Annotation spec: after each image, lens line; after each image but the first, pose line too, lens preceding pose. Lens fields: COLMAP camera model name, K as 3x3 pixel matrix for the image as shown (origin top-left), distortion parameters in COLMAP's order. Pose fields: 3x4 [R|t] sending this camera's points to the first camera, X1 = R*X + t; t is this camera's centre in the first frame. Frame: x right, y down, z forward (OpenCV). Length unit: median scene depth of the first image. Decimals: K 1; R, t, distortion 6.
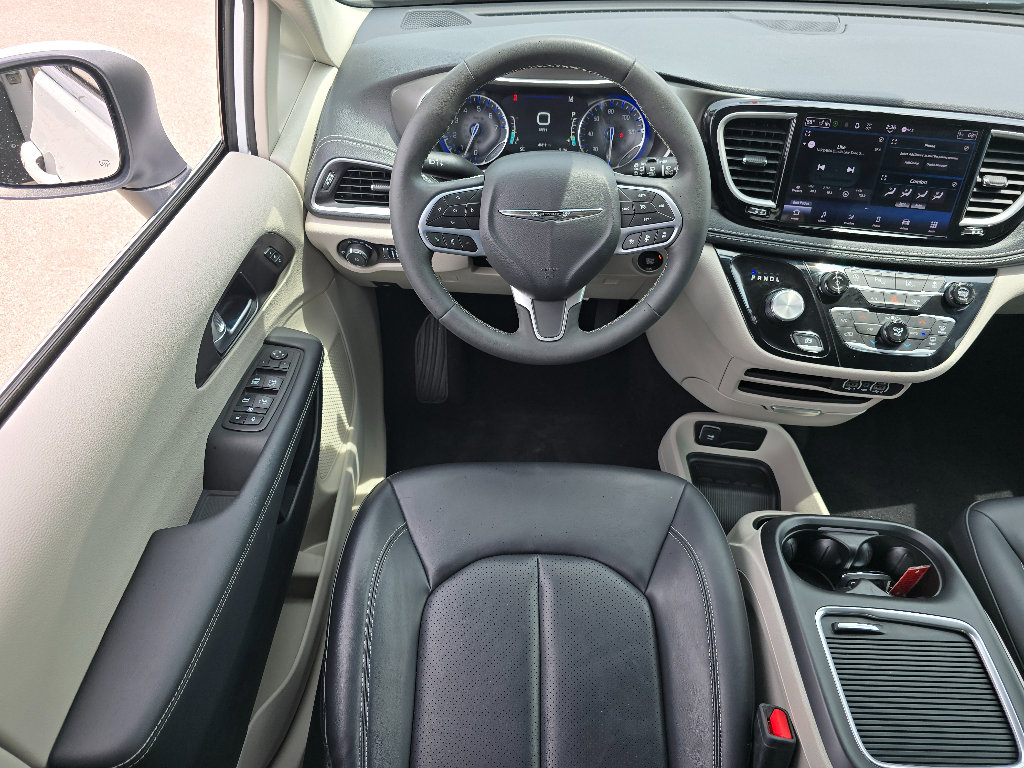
lens RADIAL K [[674.6, 0, 512.0], [0, 674.6, 384.0], [0, 0, 1]] dist [0.003655, 0.000459]
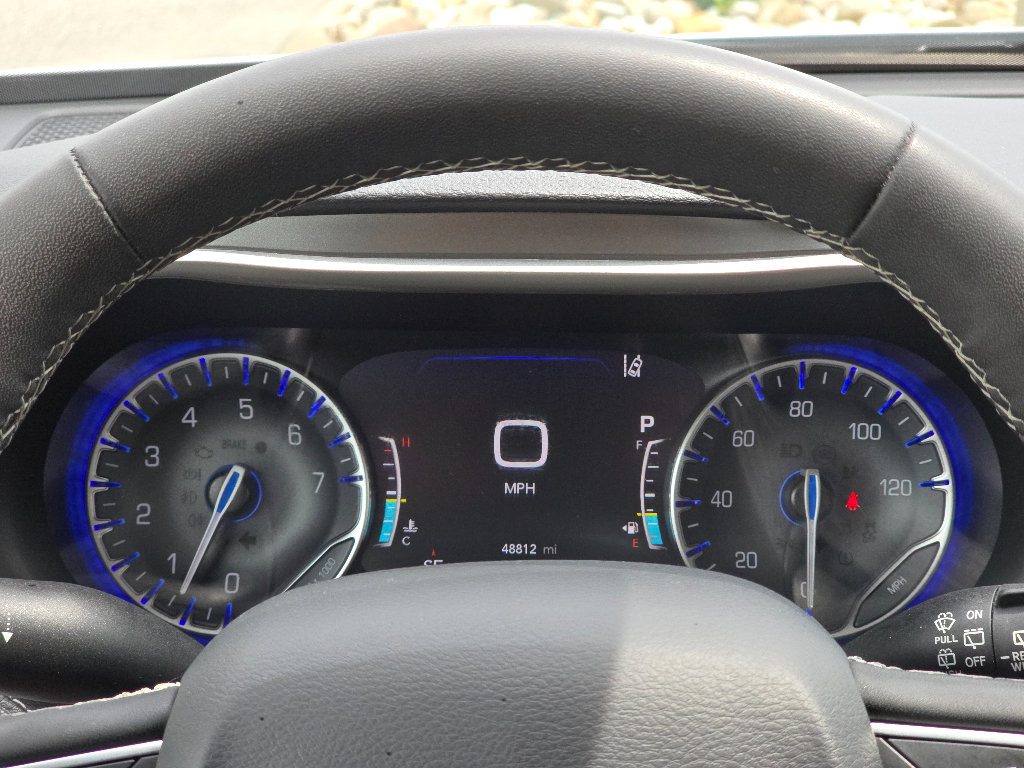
lens RADIAL K [[2055.6, 0, 512.0], [0, 2055.6, 384.0], [0, 0, 1]] dist [-0.202101, 0.199816]
pose [[0.999832, -0.018219, 0.002029, 0.043078], [0.017380, 0.906877, -0.421037, -0.110110], [0.005830, 0.421001, 0.907041, 0.341408]]
